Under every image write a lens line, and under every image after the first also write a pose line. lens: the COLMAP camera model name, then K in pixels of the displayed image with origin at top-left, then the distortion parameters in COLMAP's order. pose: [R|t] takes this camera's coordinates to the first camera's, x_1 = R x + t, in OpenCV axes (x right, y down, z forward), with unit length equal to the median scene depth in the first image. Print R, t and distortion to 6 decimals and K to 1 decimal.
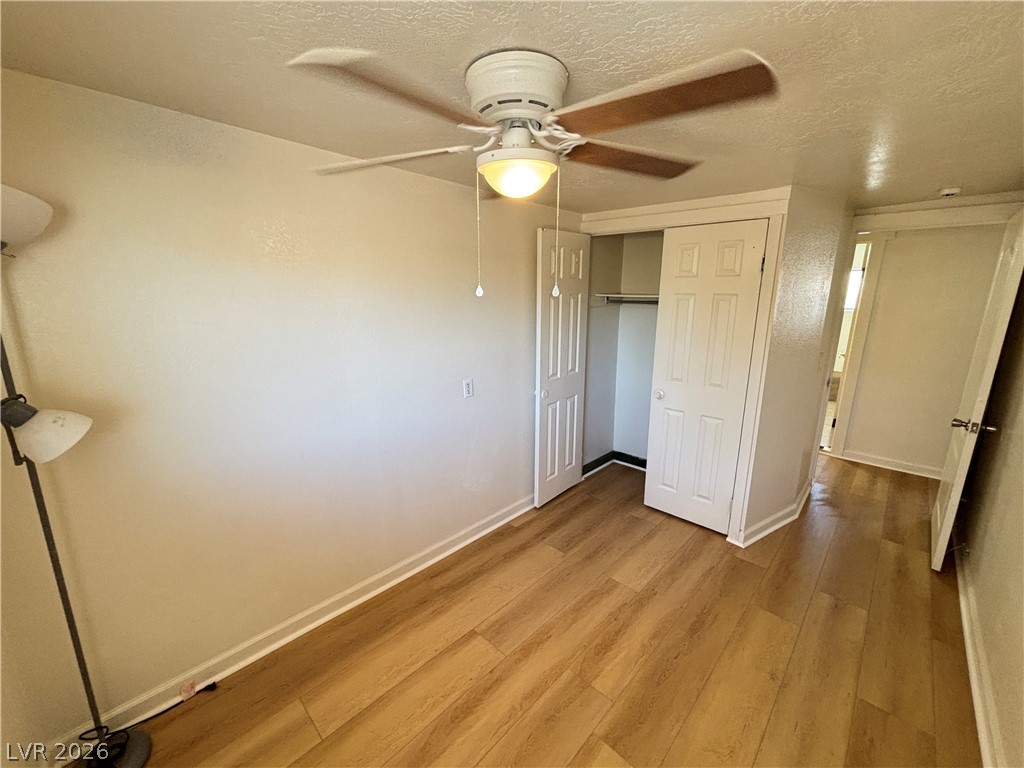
lens RADIAL K [[411.2, 0, 511.8], [0, 411.2, 381.5], [0, 0, 1]] dist [-0.000638, 0.000173]
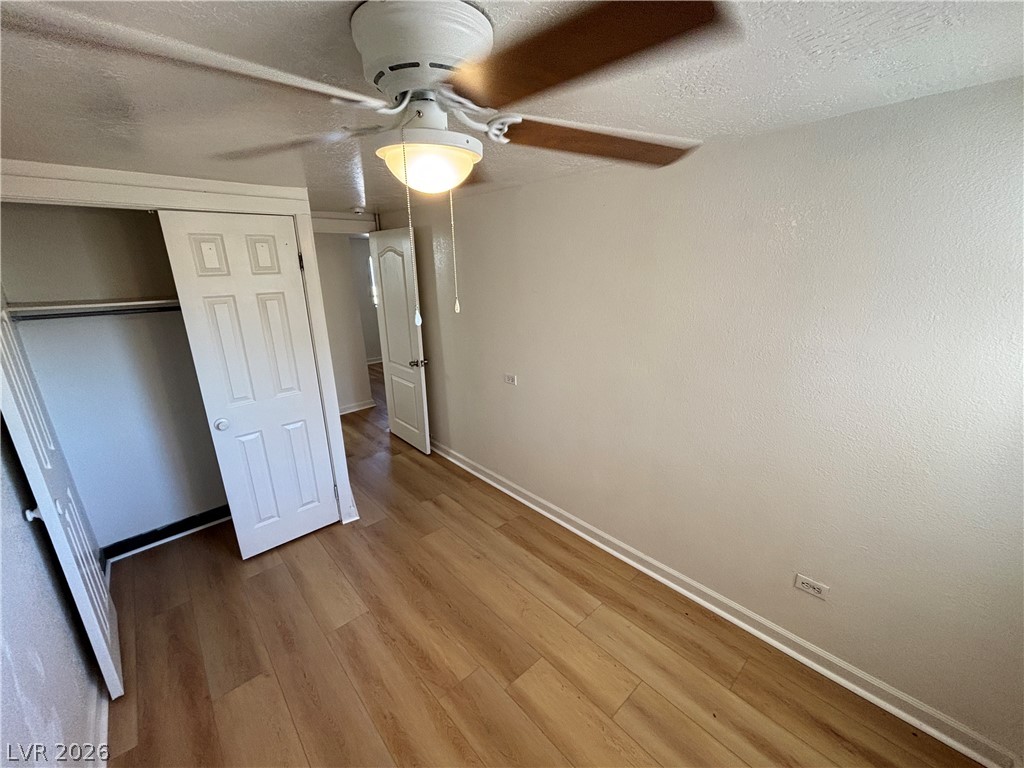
lens RADIAL K [[409.1, 0, 512.0], [0, 409.1, 384.0], [0, 0, 1]] dist [-0.016087, 0.000176]
pose [[0.061419, -0.279433, 0.958199, -0.418294], [0.240470, 0.935876, 0.257509, -0.136784], [-0.968711, 0.214603, 0.124675, 0.444296]]
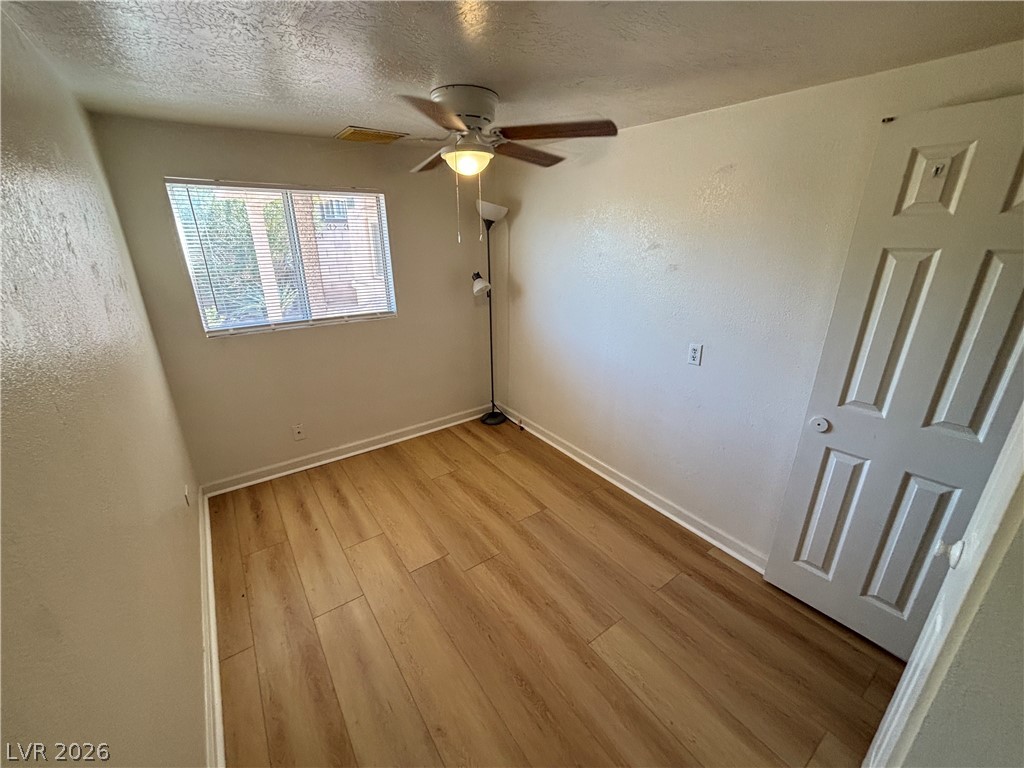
lens RADIAL K [[411.2, 0, 511.8], [0, 411.2, 381.5], [0, 0, 1]] dist [-0.000638, 0.000173]
pose [[-0.172226, 0.329611, -0.928275, 0.872971], [-0.220941, 0.905421, 0.362488, -0.178477], [0.959960, 0.267523, -0.083112, 0.782149]]
